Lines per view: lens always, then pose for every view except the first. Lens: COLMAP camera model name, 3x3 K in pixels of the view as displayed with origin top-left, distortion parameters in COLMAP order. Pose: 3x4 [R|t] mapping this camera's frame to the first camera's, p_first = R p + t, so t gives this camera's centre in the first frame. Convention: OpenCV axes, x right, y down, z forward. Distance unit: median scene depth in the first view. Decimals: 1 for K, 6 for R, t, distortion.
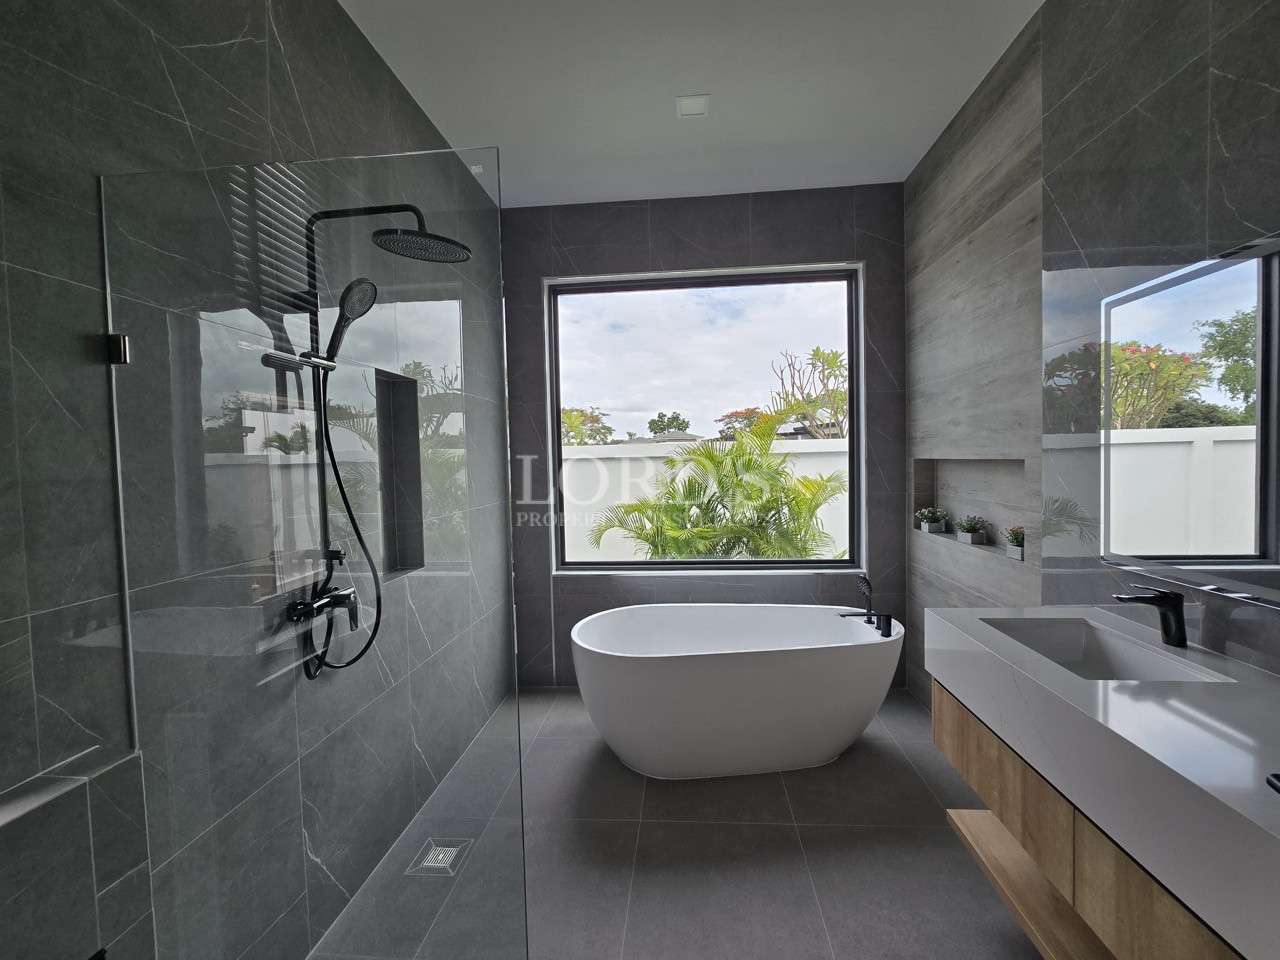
lens RADIAL K [[516.8, 0, 640.0], [0, 516.8, 480.0], [0, 0, 1]] dist [-0.002077, 0.000115]
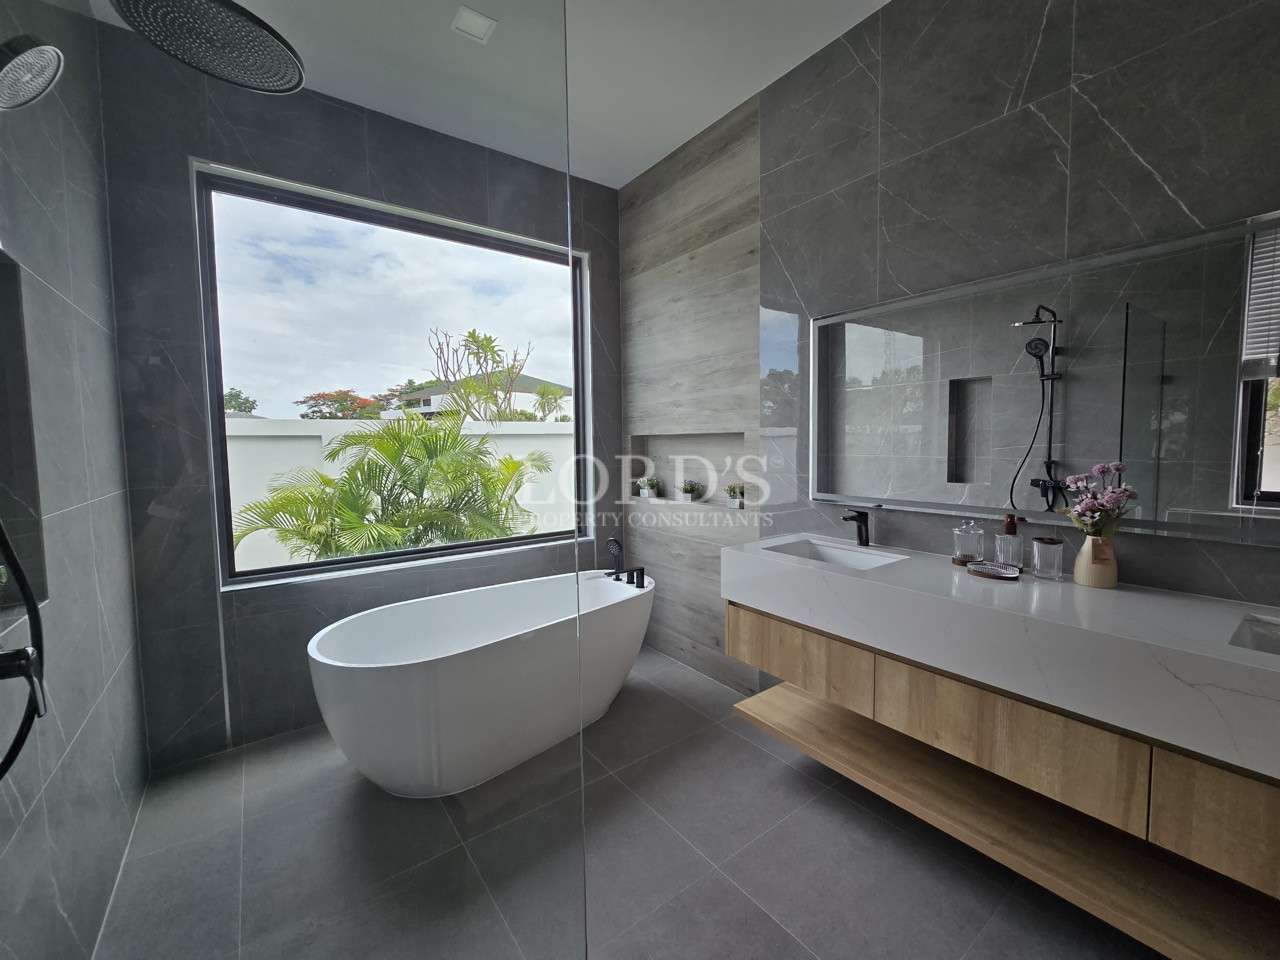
lens RADIAL K [[524.3, 0, 635.2], [0, 524.3, 476.9], [0, 0, 1]] dist [-0.000130, -0.000079]
pose [[0.754941, -0.027407, 0.655220, -0.279079], [0.019262, 0.999622, 0.019619, 0.034407], [-0.655510, -0.002191, 0.755183, 0.128867]]
